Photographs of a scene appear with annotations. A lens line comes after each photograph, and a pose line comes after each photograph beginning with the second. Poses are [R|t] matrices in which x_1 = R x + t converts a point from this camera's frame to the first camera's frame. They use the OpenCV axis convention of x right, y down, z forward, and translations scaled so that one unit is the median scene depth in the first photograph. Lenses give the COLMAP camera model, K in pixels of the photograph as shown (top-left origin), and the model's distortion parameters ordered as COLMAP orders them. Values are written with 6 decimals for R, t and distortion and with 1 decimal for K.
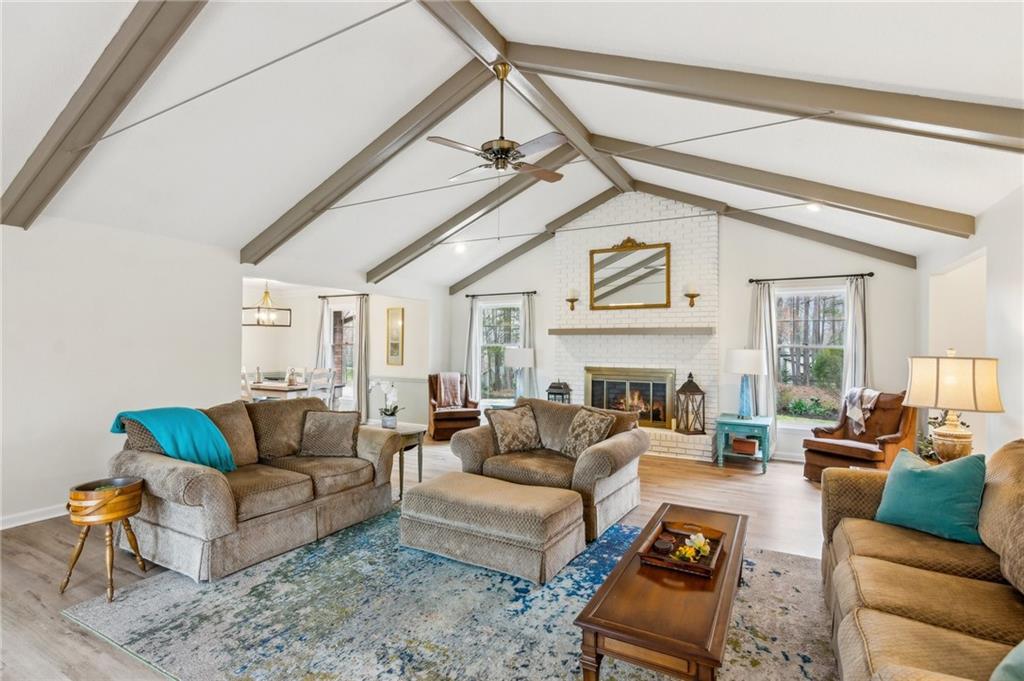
lens RADIAL K [[501.5, 0, 512.7], [0, 501.5, 341.1], [0, 0, 1]] dist [-0.013821, -0.001615]
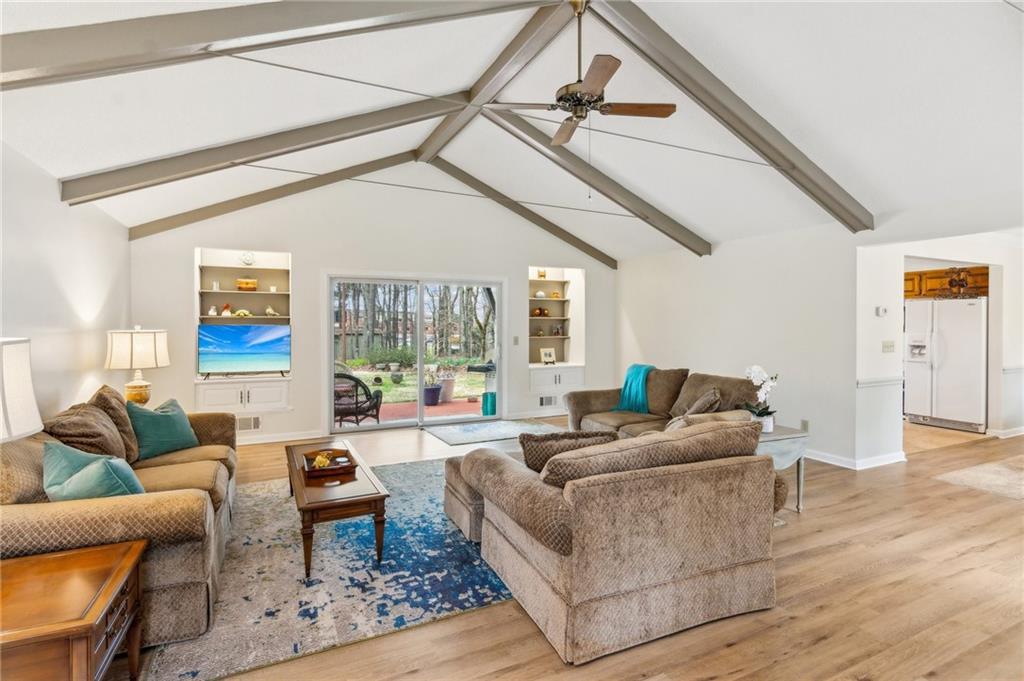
lens RADIAL K [[501.5, 0, 520.4], [0, 501.5, 322.2], [0, 0, 1]] dist [-0.013821, -0.001615]
pose [[-0.565814, -0.005263, -0.824516, 1.047211], [0.009419, 0.999873, -0.012846, 0.015811], [0.824479, -0.015035, -0.565693, 1.945154]]
